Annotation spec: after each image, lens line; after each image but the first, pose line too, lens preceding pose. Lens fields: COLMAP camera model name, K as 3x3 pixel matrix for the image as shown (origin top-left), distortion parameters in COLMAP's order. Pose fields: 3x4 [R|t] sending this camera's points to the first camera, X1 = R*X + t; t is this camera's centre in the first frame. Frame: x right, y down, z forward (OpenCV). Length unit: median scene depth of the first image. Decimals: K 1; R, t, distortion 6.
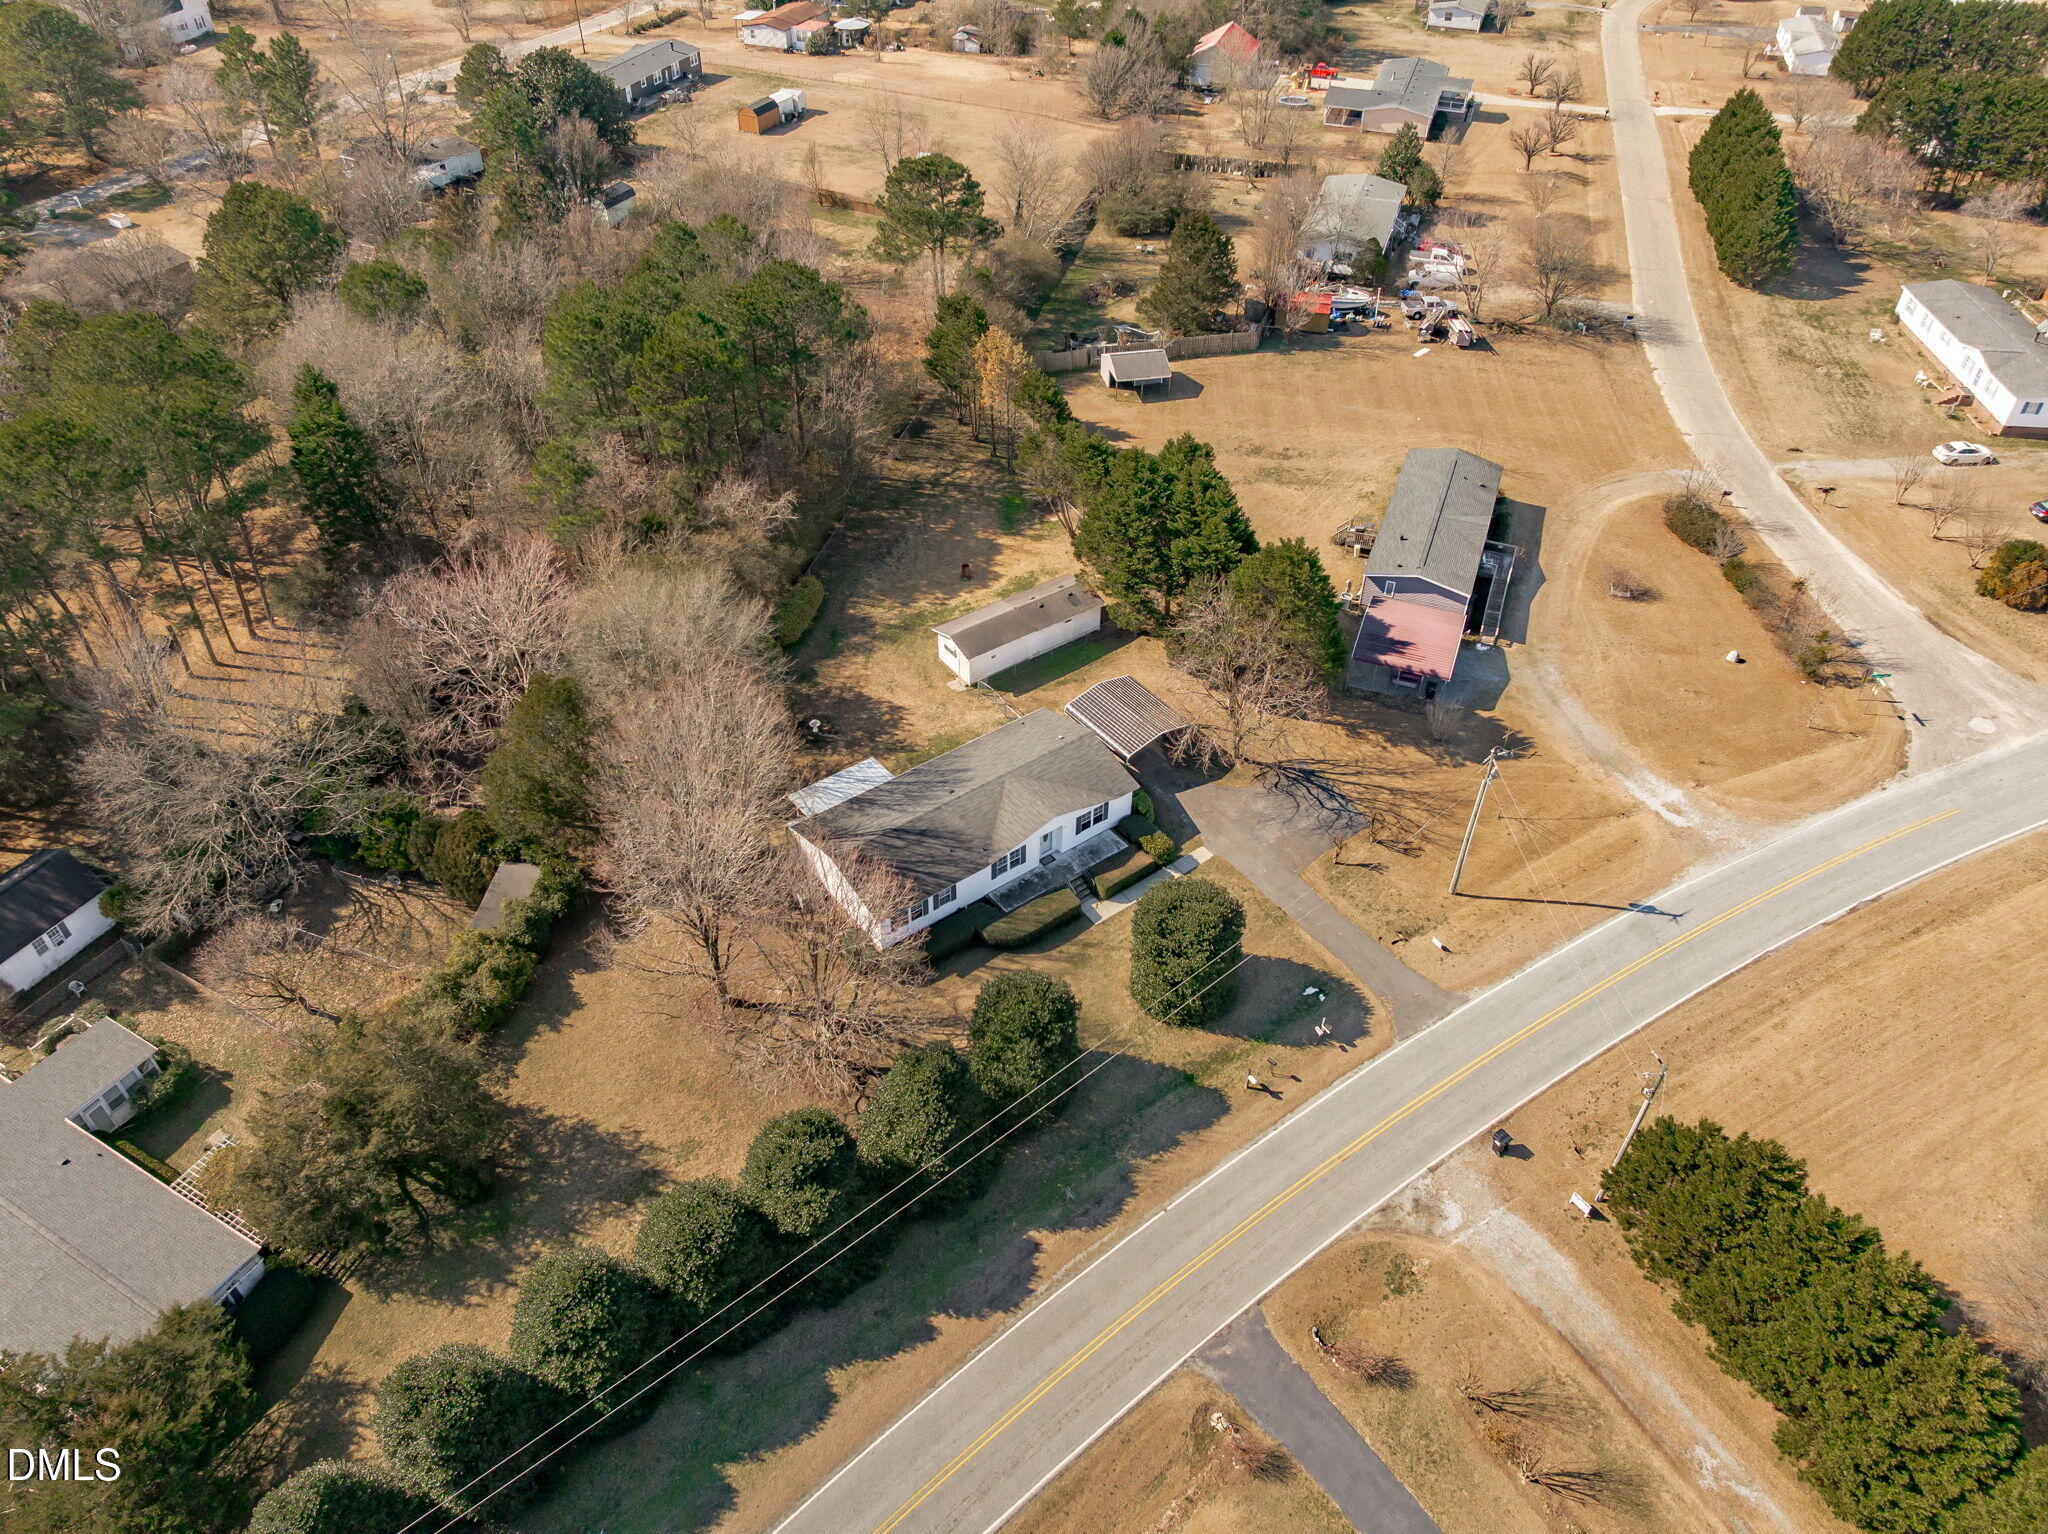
lens RADIAL K [[1427.3, 0, 1053.4], [0, 1427.3, 815.8], [0, 0, 1]] dist [-0.044071, 0.008049]
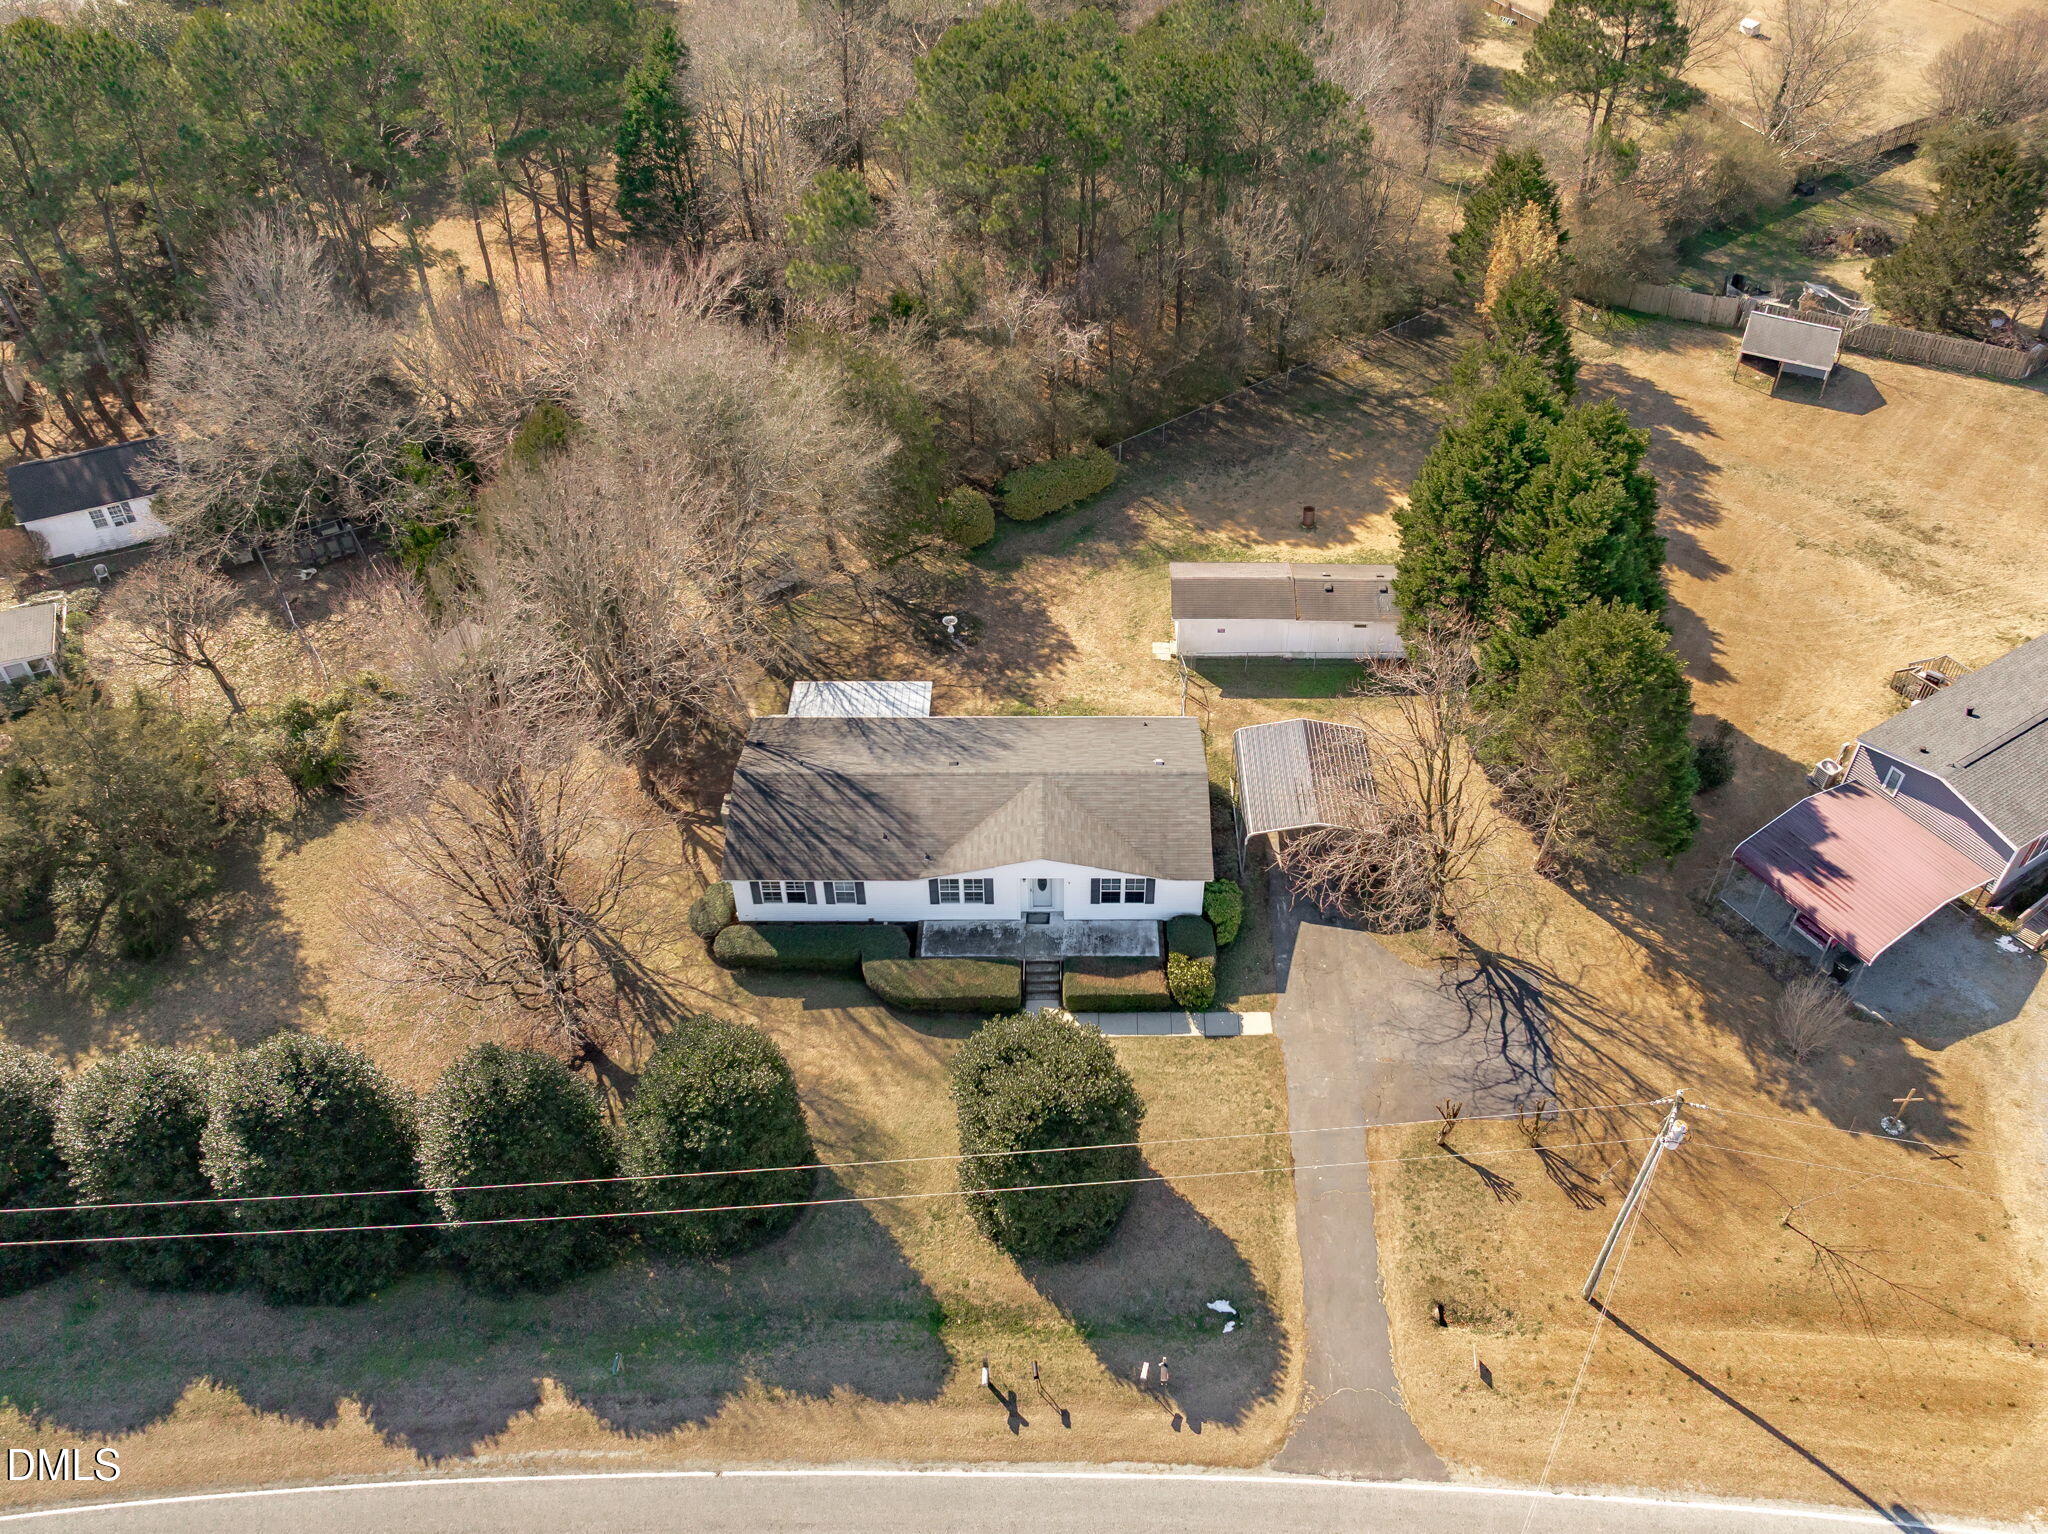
lens RADIAL K [[1582.0, 0, 1070.9], [0, 1582.0, 831.4], [0, 0, 1]] dist [-0.041100, -0.002179]
pose [[0.791544, 0.416381, -0.447308, 0.314959], [-0.407451, 0.905107, 0.121513, -0.099237], [0.455457, 0.086073, 0.886087, 0.353484]]
